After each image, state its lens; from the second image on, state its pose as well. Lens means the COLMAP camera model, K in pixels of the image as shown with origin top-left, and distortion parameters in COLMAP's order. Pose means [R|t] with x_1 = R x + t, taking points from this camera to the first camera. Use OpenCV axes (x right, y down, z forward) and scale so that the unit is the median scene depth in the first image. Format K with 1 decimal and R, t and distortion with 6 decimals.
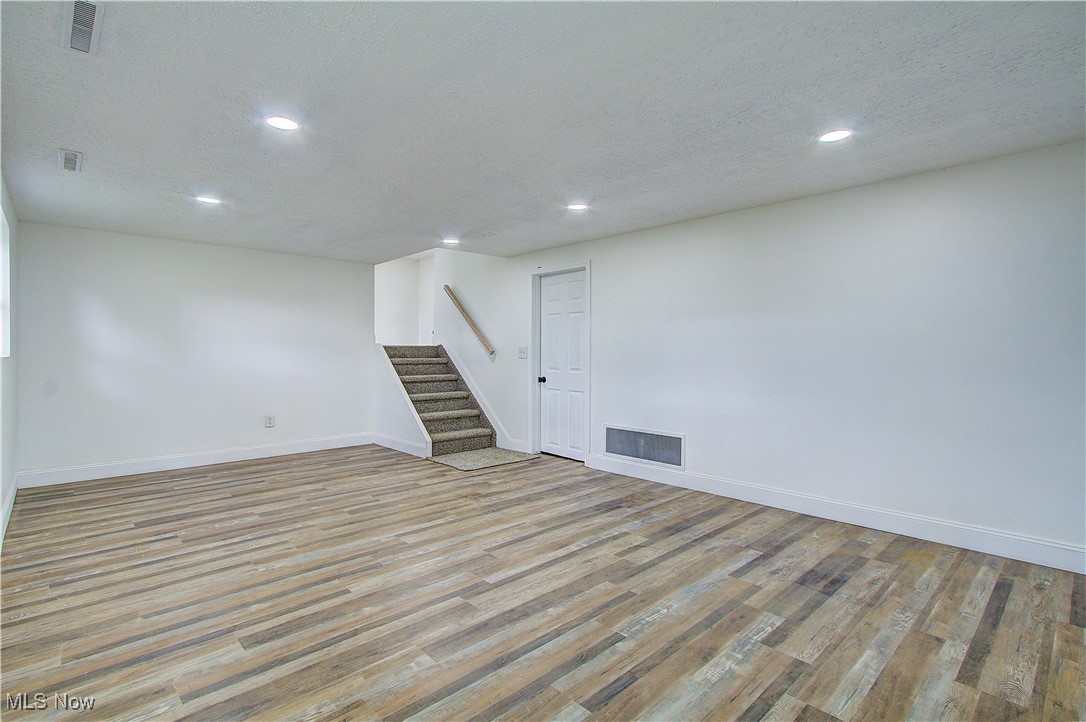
lens RADIAL K [[515.6, 0, 535.6], [0, 515.6, 357.4], [0, 0, 1]] dist [0.001201, 0.000326]
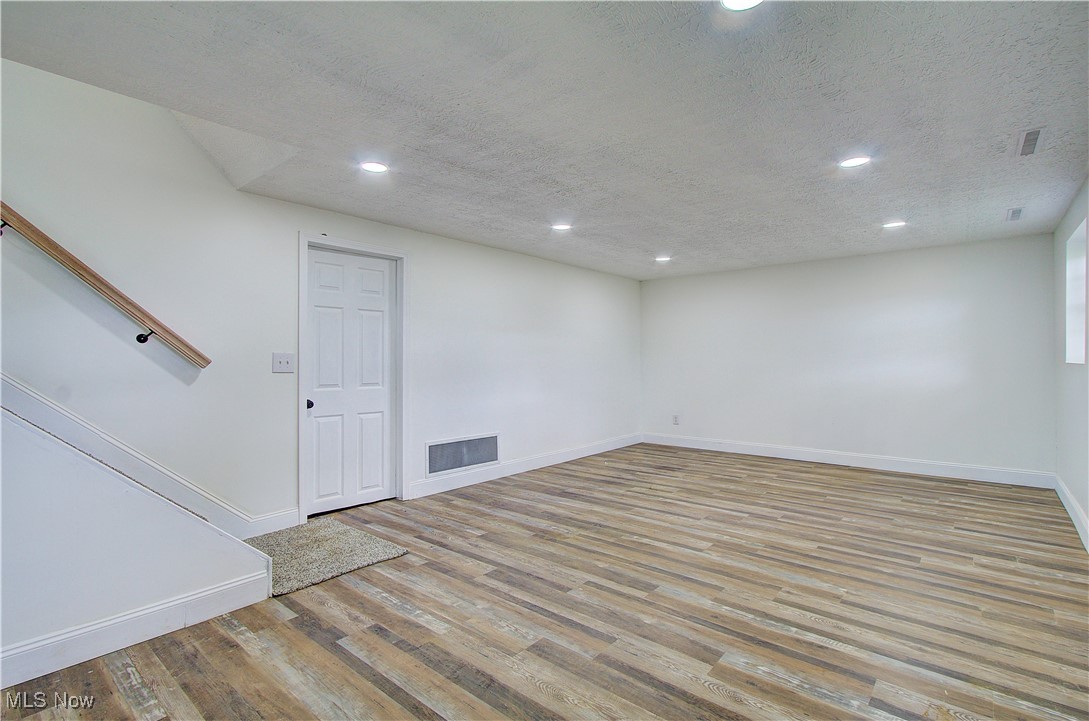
lens RADIAL K [[517.0, 0, 537.1], [0, 517.0, 356.9], [0, 0, 1]] dist [0.001201, 0.000326]
pose [[-0.115385, 0.007120, 0.993295, -1.248392], [0.013345, 0.999895, -0.005617, -0.018601], [-0.993231, 0.012607, -0.115468, 1.466869]]
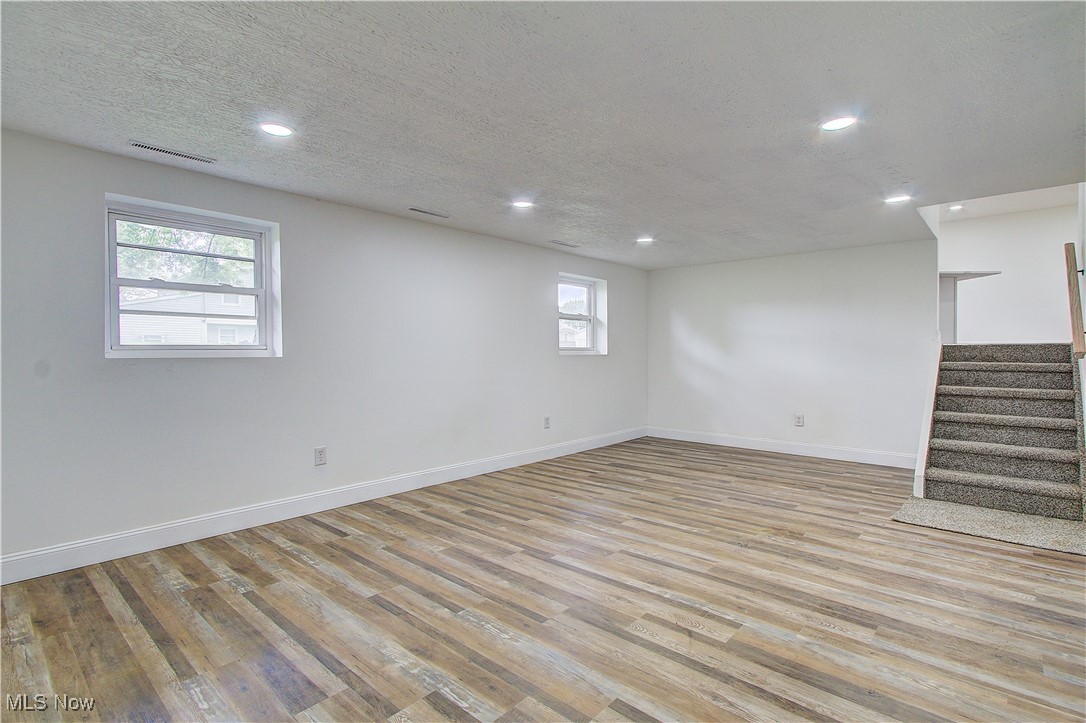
lens RADIAL K [[515.6, 0, 535.6], [0, 515.6, 357.9], [0, 0, 1]] dist [0.001201, 0.000326]
pose [[0.087428, 0.009875, -0.996122, 0.854913], [-0.008942, 0.999918, 0.009127, -0.010664], [0.996131, 0.008109, 0.087509, 0.709837]]
